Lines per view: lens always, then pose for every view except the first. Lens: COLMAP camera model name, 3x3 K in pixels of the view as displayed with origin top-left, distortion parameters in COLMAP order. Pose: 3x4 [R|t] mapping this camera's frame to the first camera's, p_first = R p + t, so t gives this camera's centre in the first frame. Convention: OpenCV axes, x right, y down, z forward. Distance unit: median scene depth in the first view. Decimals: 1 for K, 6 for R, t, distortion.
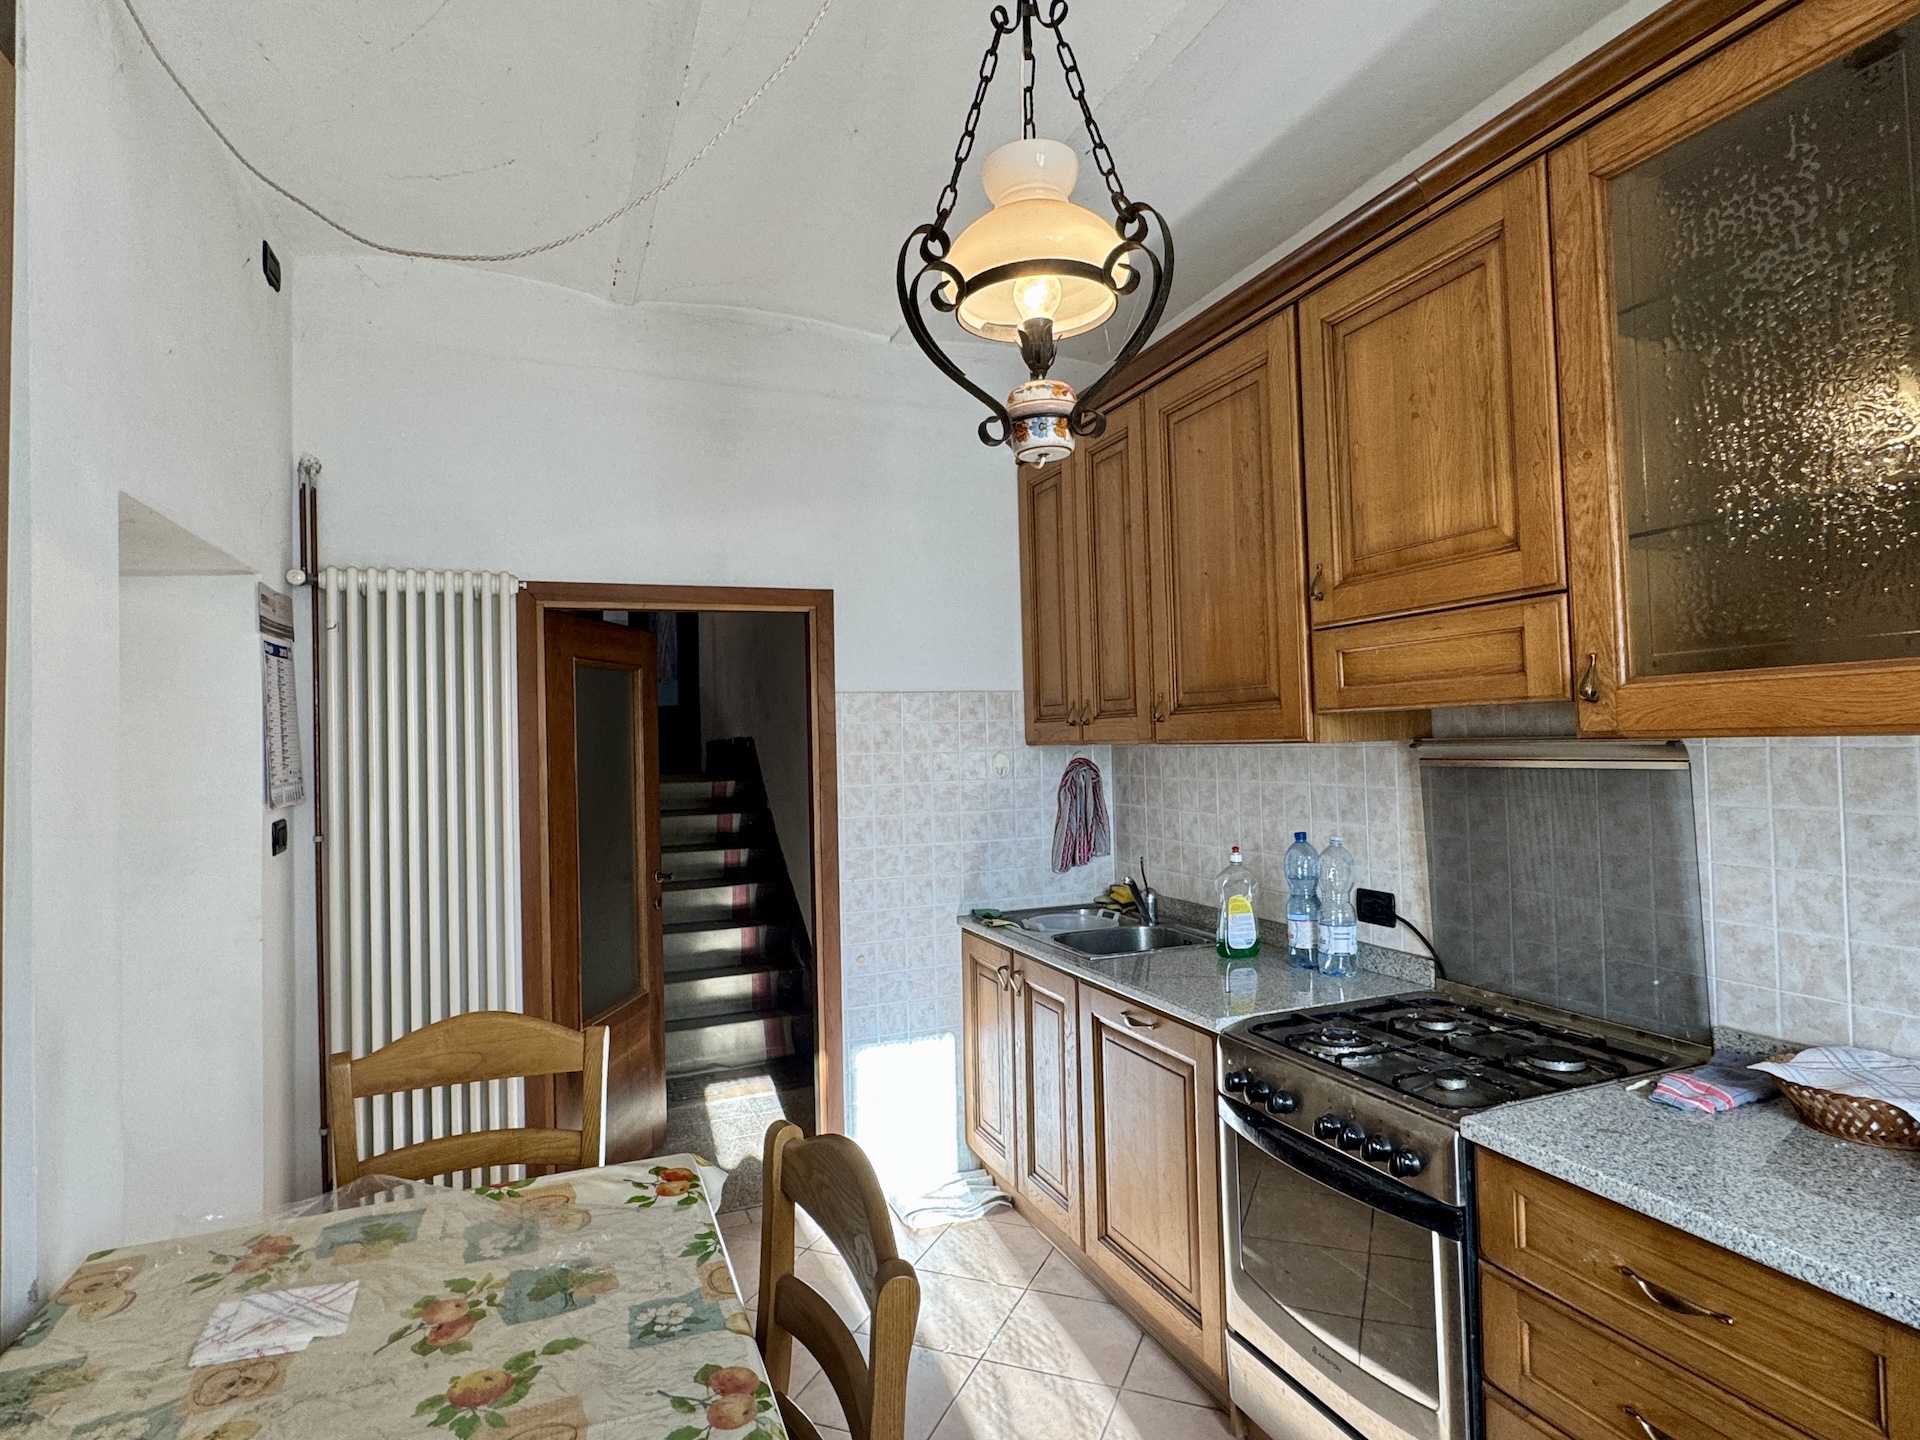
lens RADIAL K [[1008.1, 0, 955.2], [0, 1008.1, 719.9], [0, 0, 1]] dist [0.001034, -0.000914]
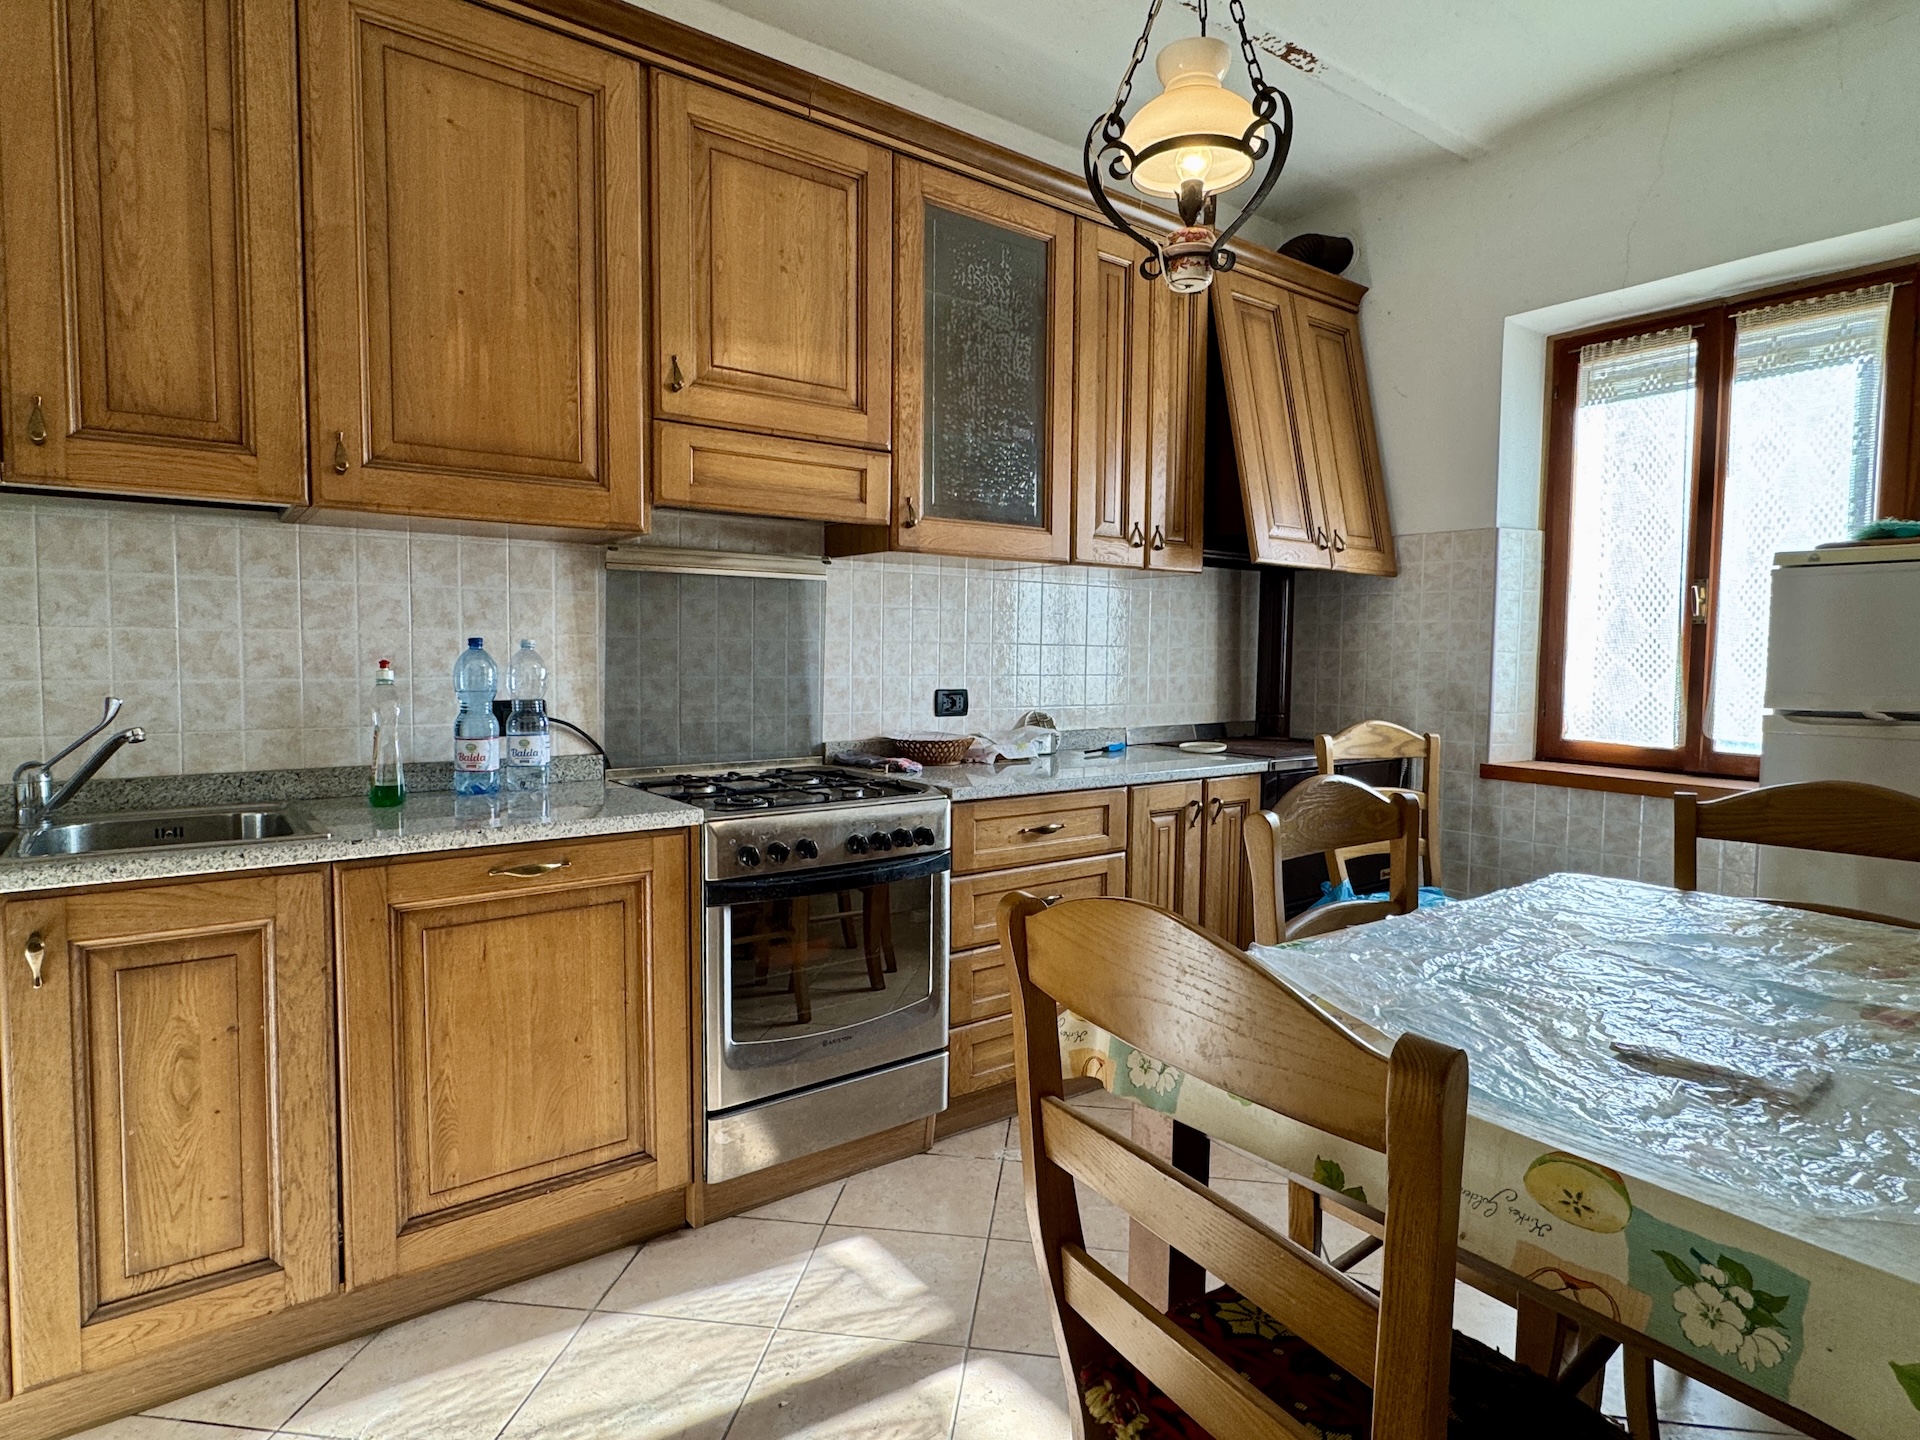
lens RADIAL K [[1008.1, 0, 956.4], [0, 1008.1, 707.6], [0, 0, 1]] dist [0.001034, -0.000914]
pose [[-0.237283, -0.033798, 0.970852, -0.664535], [-0.025973, 0.999258, 0.028439, 0.154539], [-0.971093, -0.018468, -0.237985, 0.919917]]
